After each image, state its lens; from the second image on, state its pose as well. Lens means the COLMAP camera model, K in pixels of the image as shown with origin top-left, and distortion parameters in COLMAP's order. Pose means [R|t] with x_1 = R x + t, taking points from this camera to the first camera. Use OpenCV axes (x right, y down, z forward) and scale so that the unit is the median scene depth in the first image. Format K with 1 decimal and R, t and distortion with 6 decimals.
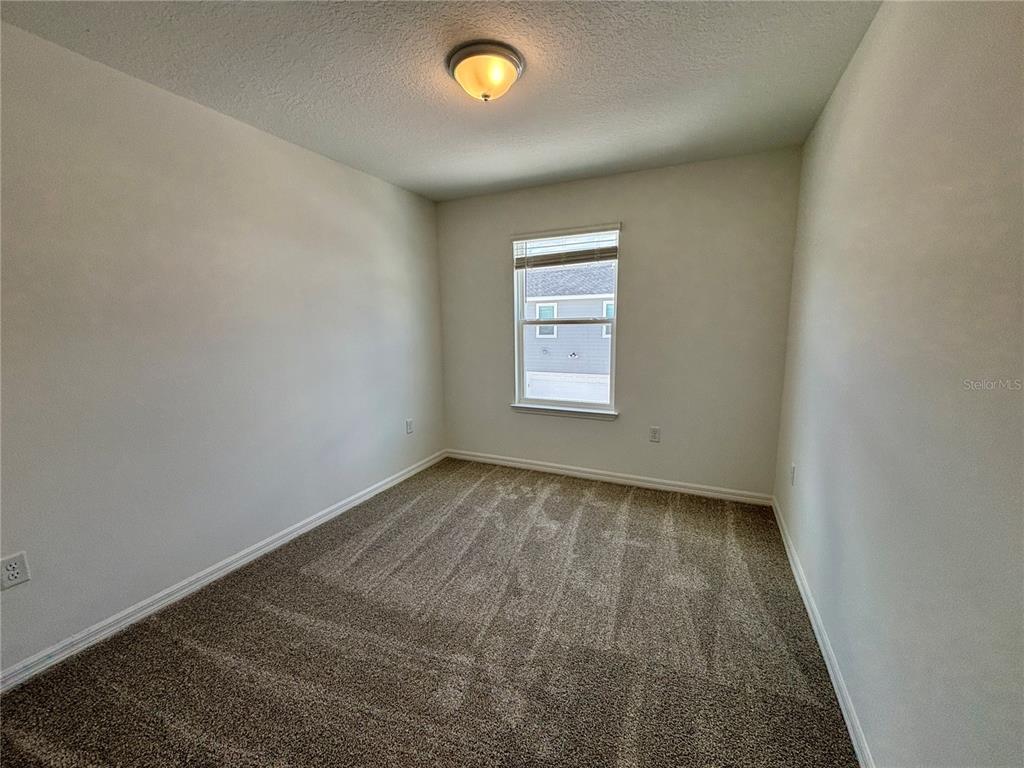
lens RADIAL K [[398.0, 0, 516.3], [0, 398.0, 387.2], [0, 0, 1]] dist [0.000180, 0.000000]
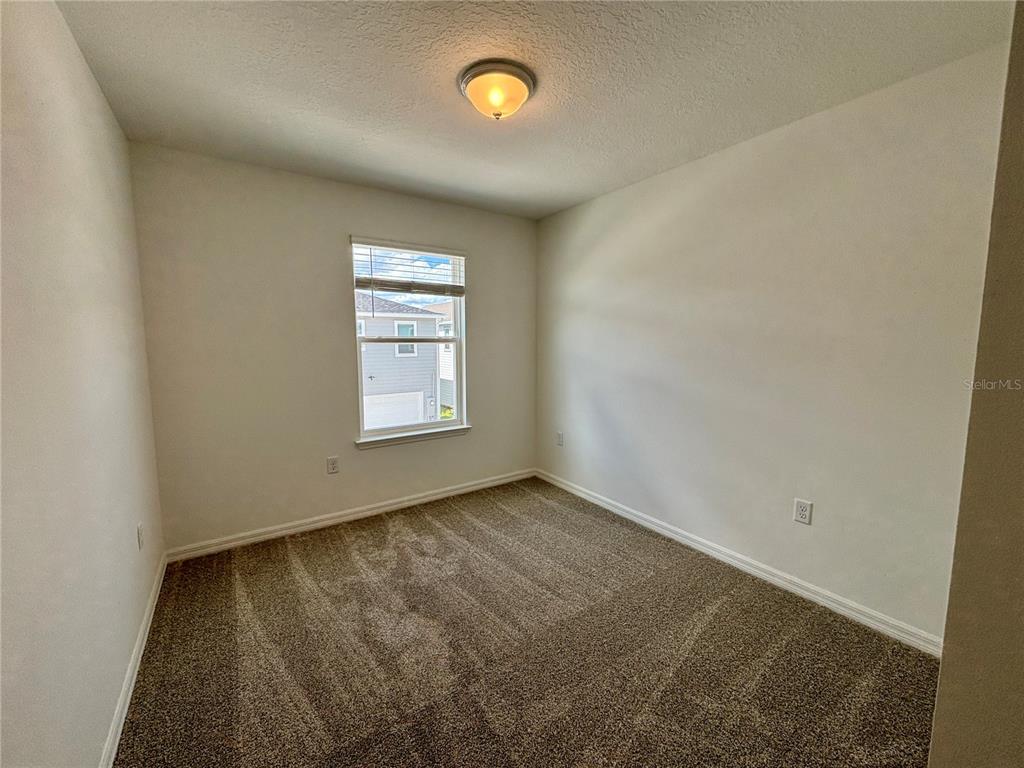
lens RADIAL K [[413.4, 0, 518.0], [0, 413.4, 387.6], [0, 0, 1]] dist [0.003819, -0.000301]
pose [[0.509921, -0.087078, 0.855802, -0.611582], [0.142364, 0.989687, 0.015875, -0.034129], [-0.848359, 0.113740, 0.517059, 0.300789]]
